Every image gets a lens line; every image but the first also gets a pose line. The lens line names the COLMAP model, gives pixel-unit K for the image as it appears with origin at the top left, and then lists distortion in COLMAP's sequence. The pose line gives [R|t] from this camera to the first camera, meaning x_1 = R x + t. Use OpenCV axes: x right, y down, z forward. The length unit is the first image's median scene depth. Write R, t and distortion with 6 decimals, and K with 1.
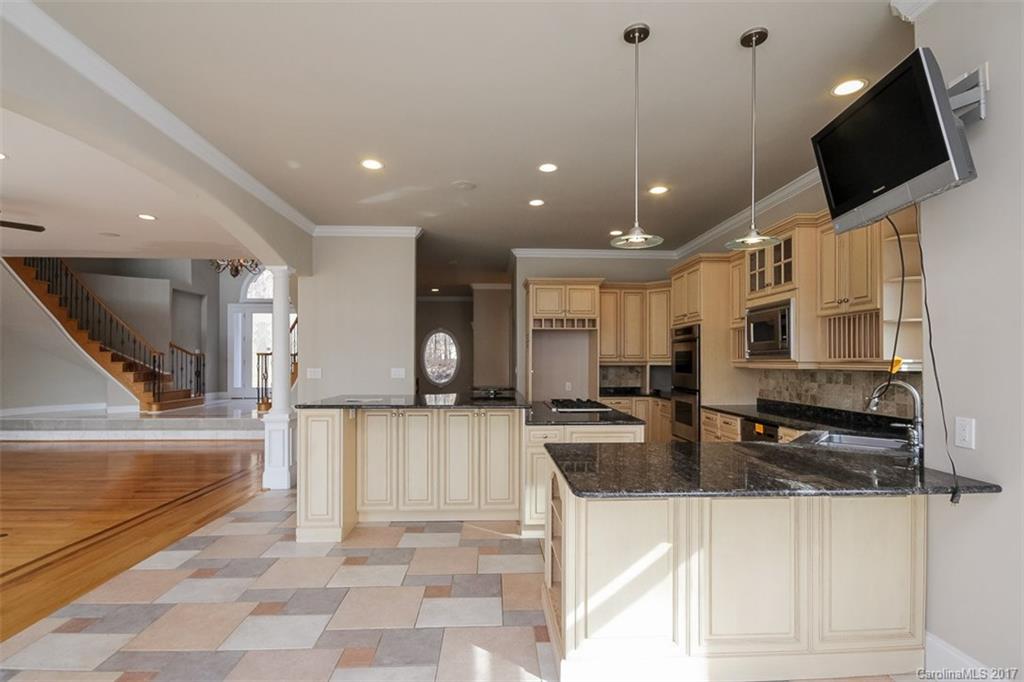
lens RADIAL K [[476.0, 0, 511.2], [0, 476.0, 350.8], [0, 0, 1]] dist [0.000426, -0.001108]
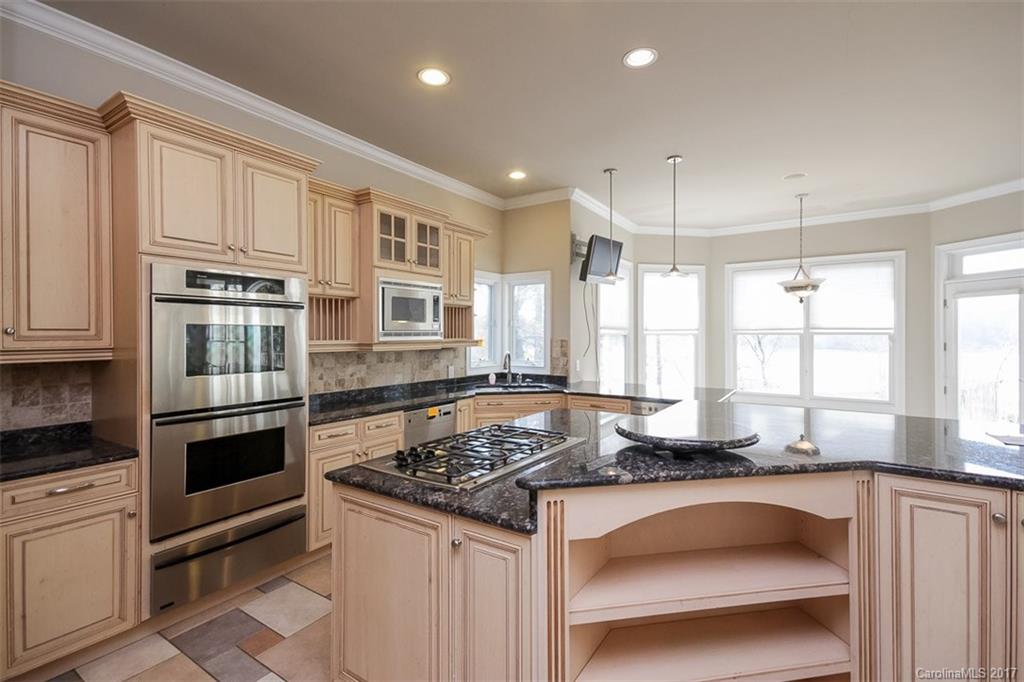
lens RADIAL K [[476.0, 0, 507.3], [0, 476.0, 339.2], [0, 0, 1]] dist [0.000426, -0.001108]
pose [[-0.808231, 0.003502, 0.588856, -0.169847], [-0.003551, 0.999935, -0.010820, 0.025468], [-0.588855, -0.010836, -0.808166, 1.634684]]
